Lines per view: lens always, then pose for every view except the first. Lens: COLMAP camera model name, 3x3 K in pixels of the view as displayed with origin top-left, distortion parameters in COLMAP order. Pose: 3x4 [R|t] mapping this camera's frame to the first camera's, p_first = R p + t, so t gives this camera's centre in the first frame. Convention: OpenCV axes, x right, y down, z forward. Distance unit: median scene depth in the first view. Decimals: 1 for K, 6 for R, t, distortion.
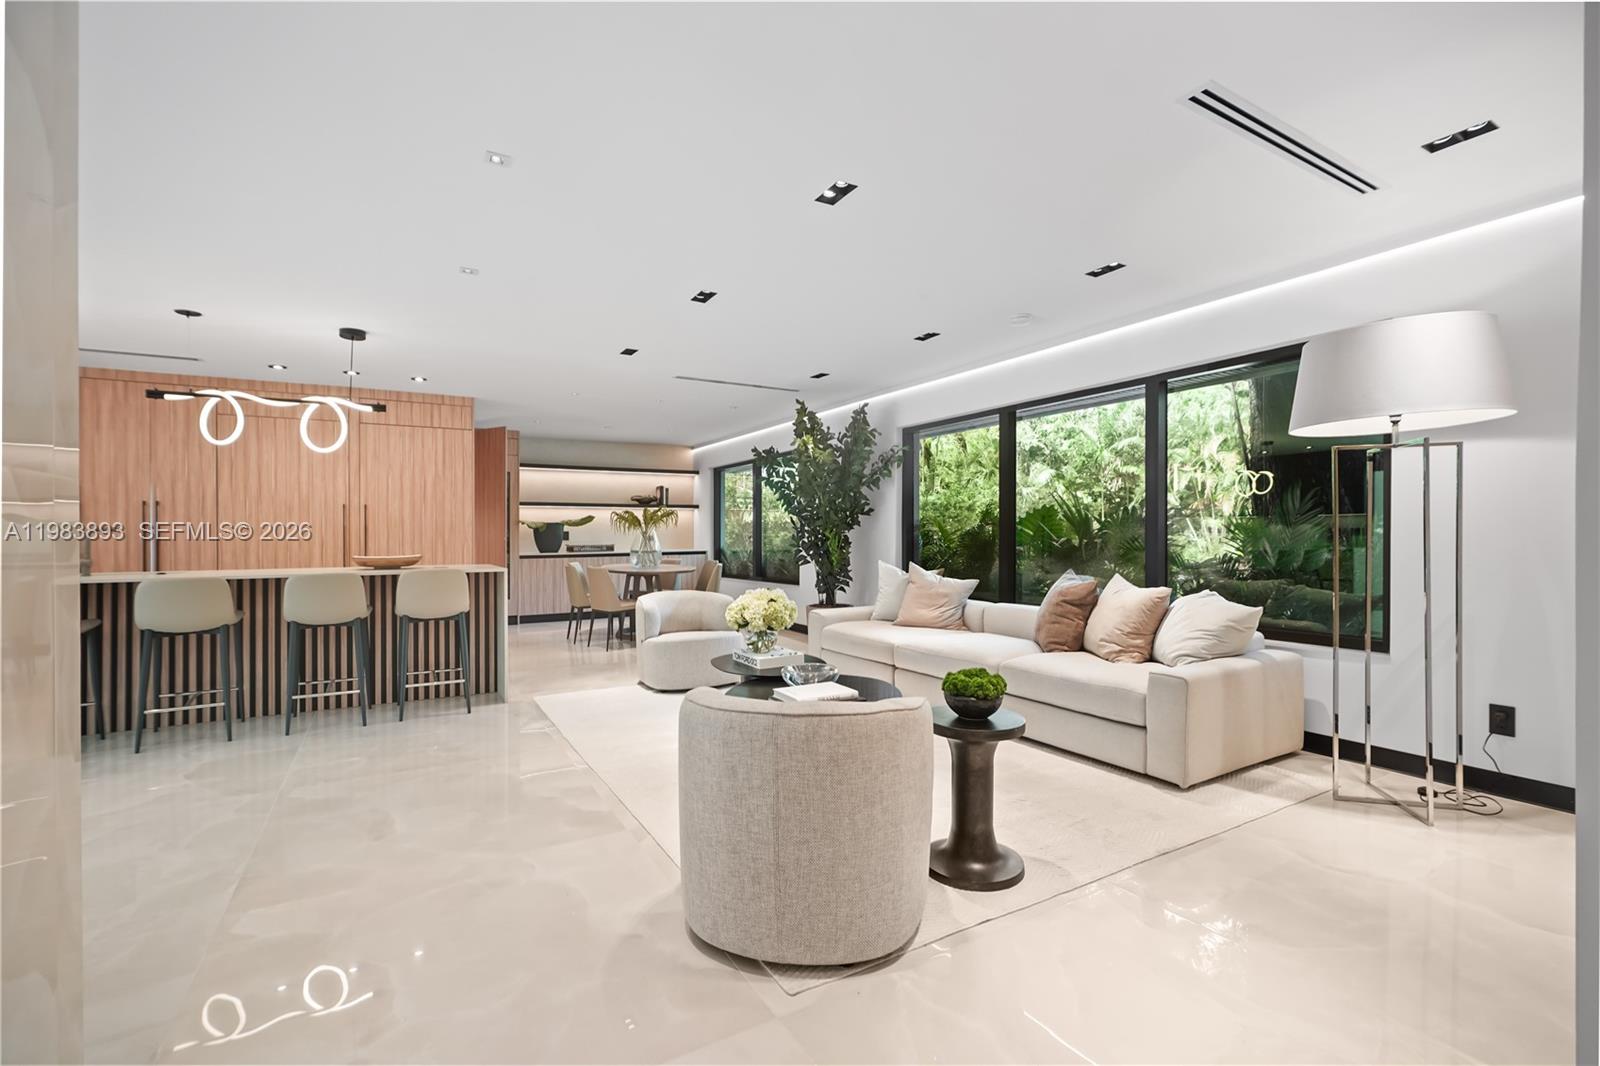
lens RADIAL K [[706.4, 0, 800.0], [0, 706.4, 533.0], [0, 0, 1]] dist [-0.001511, -0.000140]
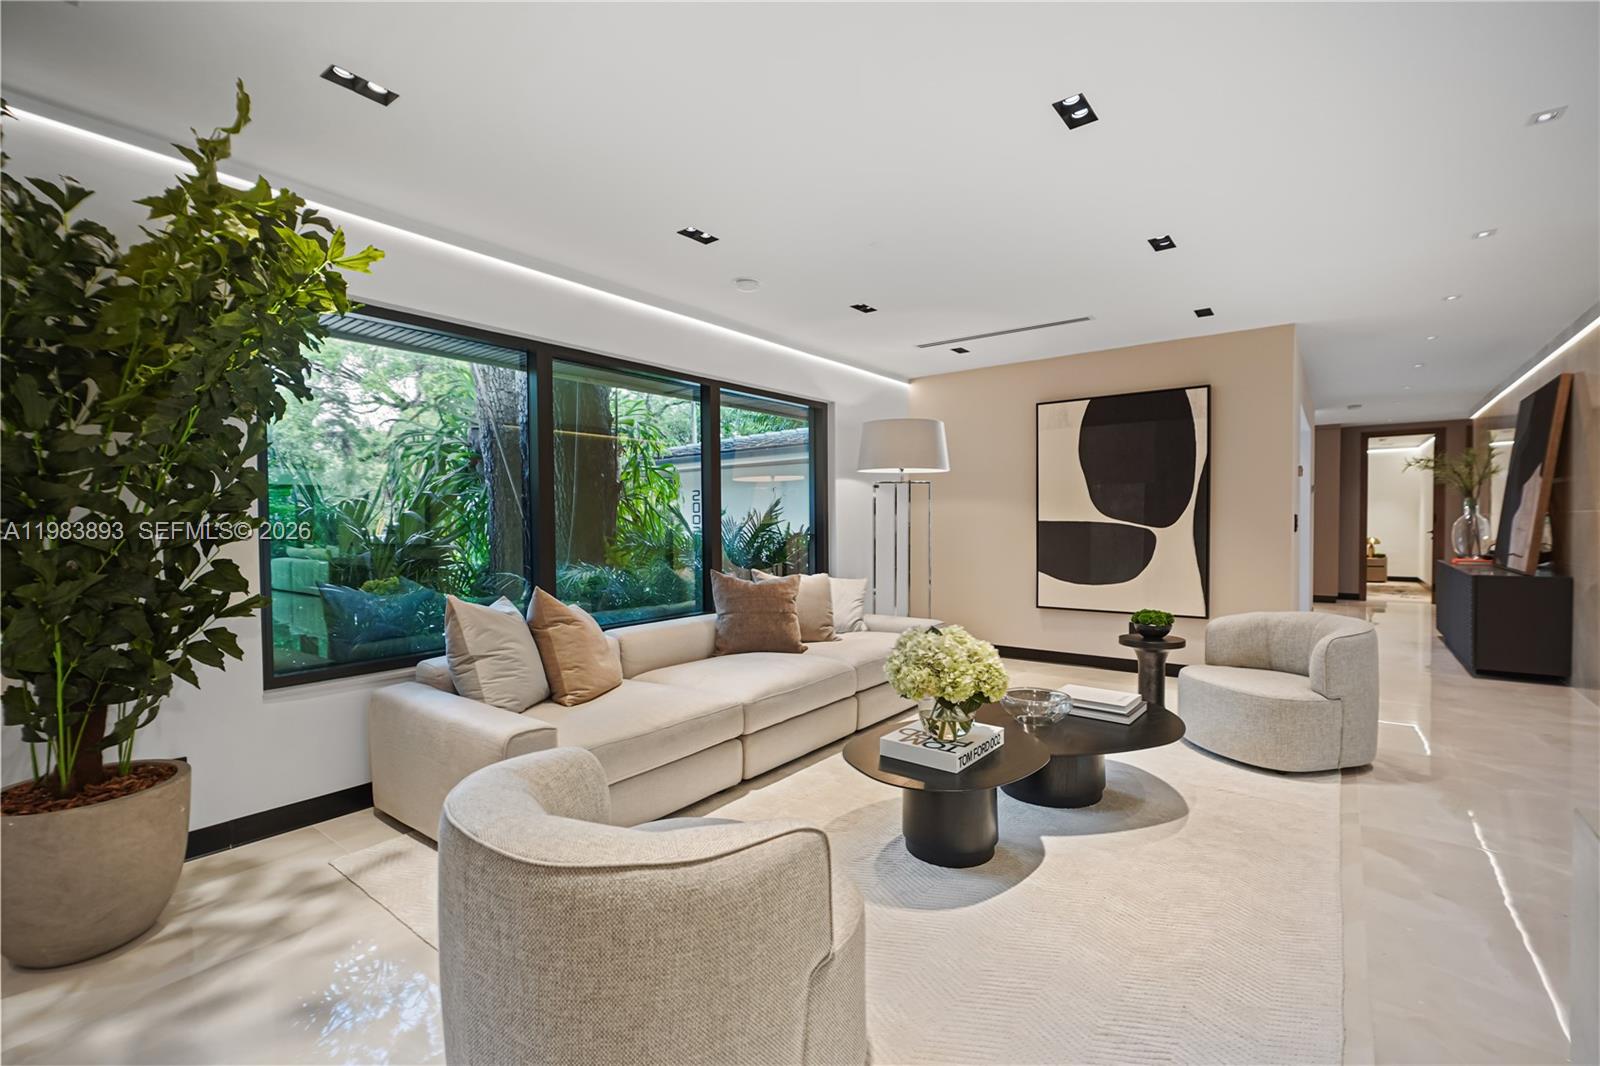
lens RADIAL K [[706.4, 0, 800.0], [0, 706.4, 533.0], [0, 0, 1]] dist [-0.001511, -0.000140]
pose [[-0.384817, -0.005661, 0.922976, -0.439278], [-0.000861, 0.999983, 0.005775, 0.004099], [-0.922993, 0.001428, -0.384815, 1.085725]]
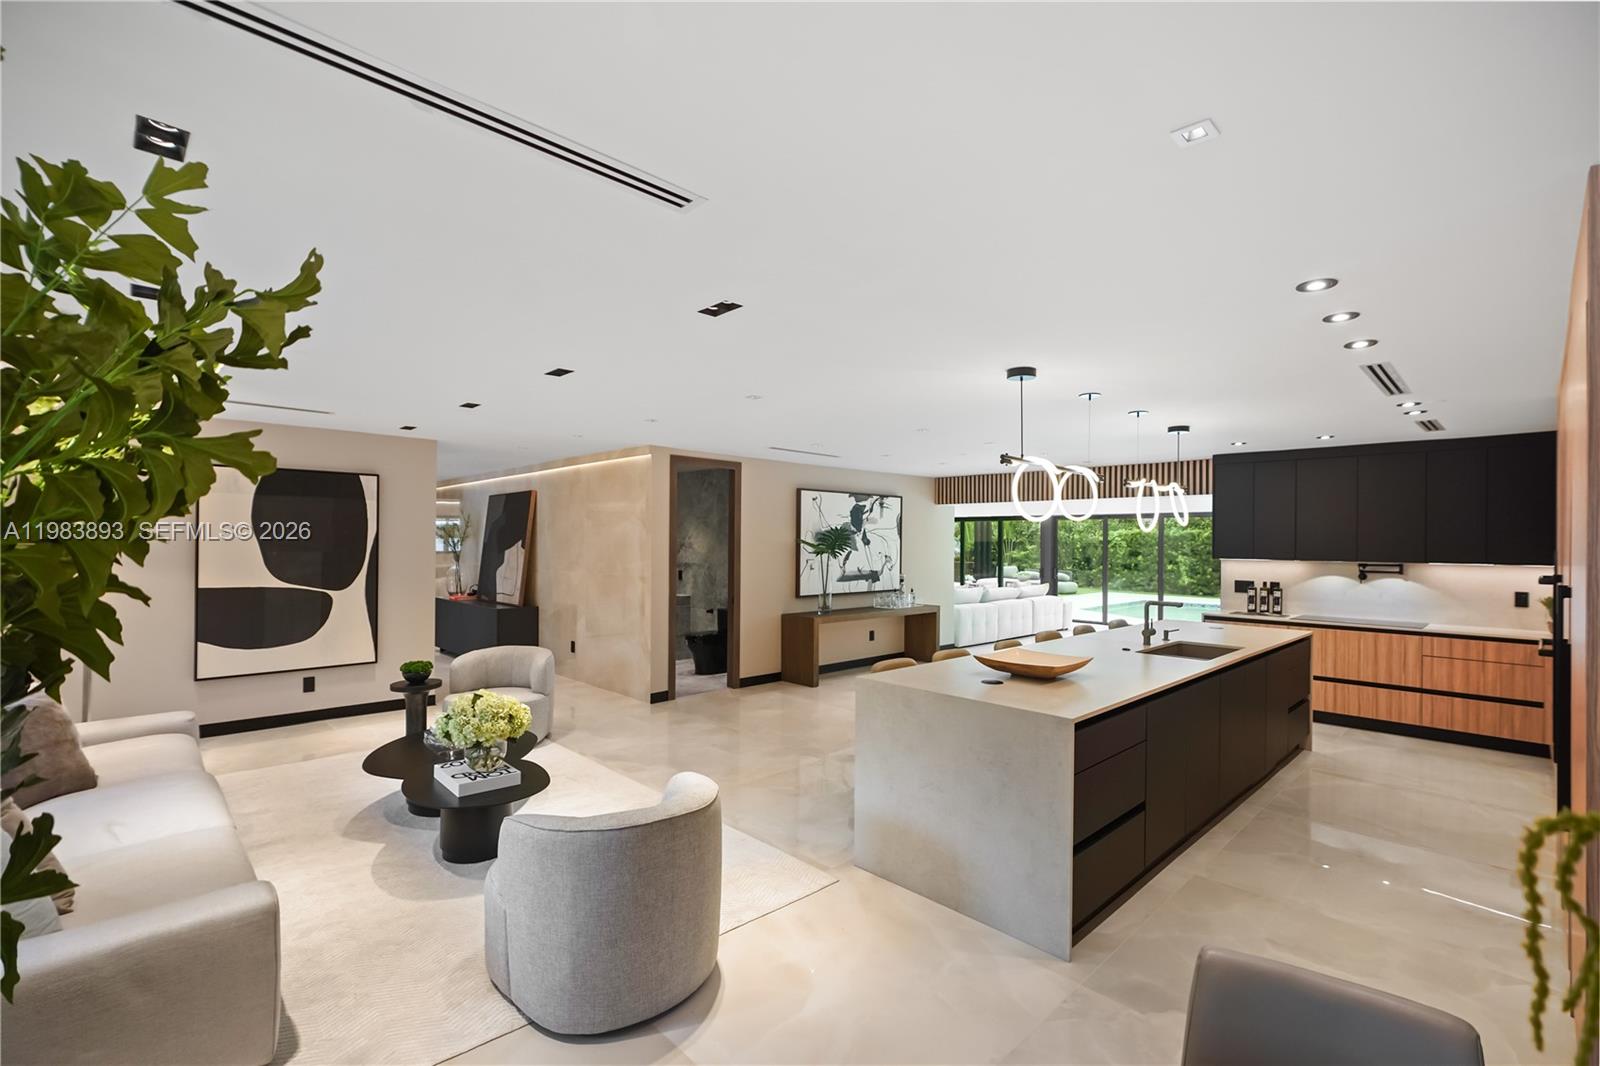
lens RADIAL K [[717.4, 0, 800.0], [0, 717.4, 533.0], [0, 0, 1]] dist [-0.002131, -0.000491]
pose [[-0.972316, -0.005069, -0.233617, -0.175291], [-0.000229, 0.999785, -0.020739, -0.068634], [0.233672, -0.020111, -0.972108, 1.554421]]
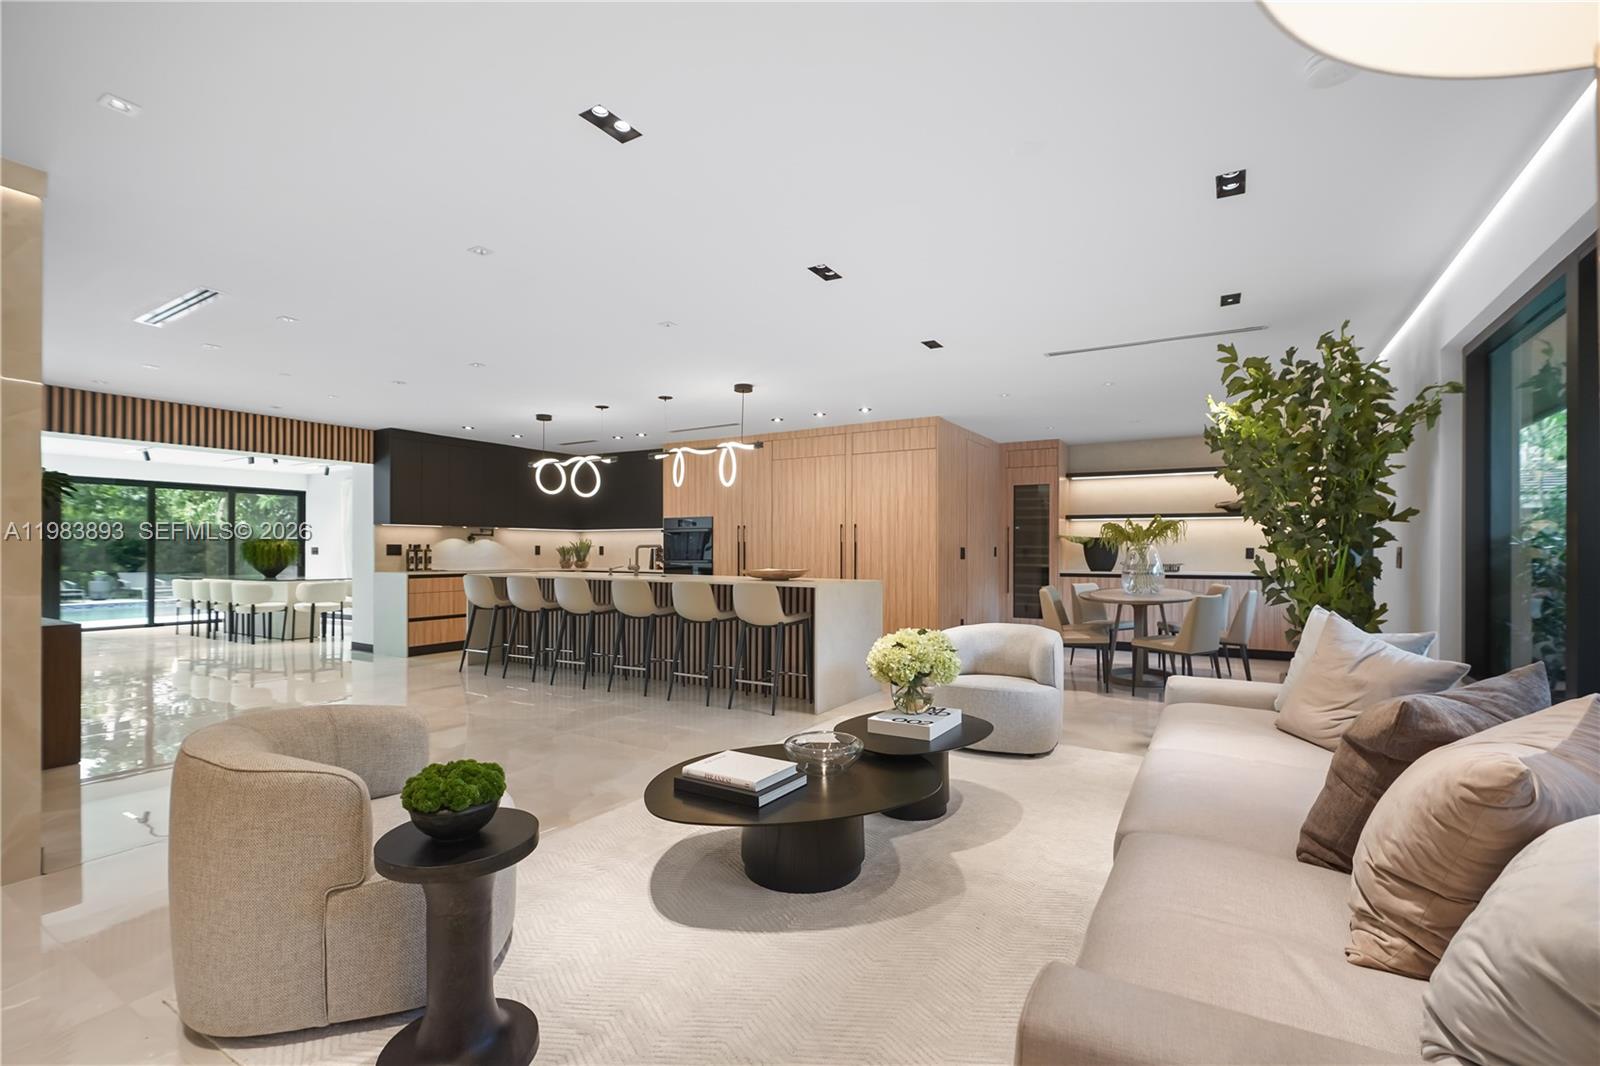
lens RADIAL K [[717.4, 0, 800.0], [0, 717.4, 533.0], [0, 0, 1]] dist [-0.002131, -0.000491]
pose [[0.488447, -0.012119, -0.872509, 0.455474], [-0.003625, 0.999867, -0.015918, -0.007913], [0.872586, 0.010938, 0.488338, 0.428621]]
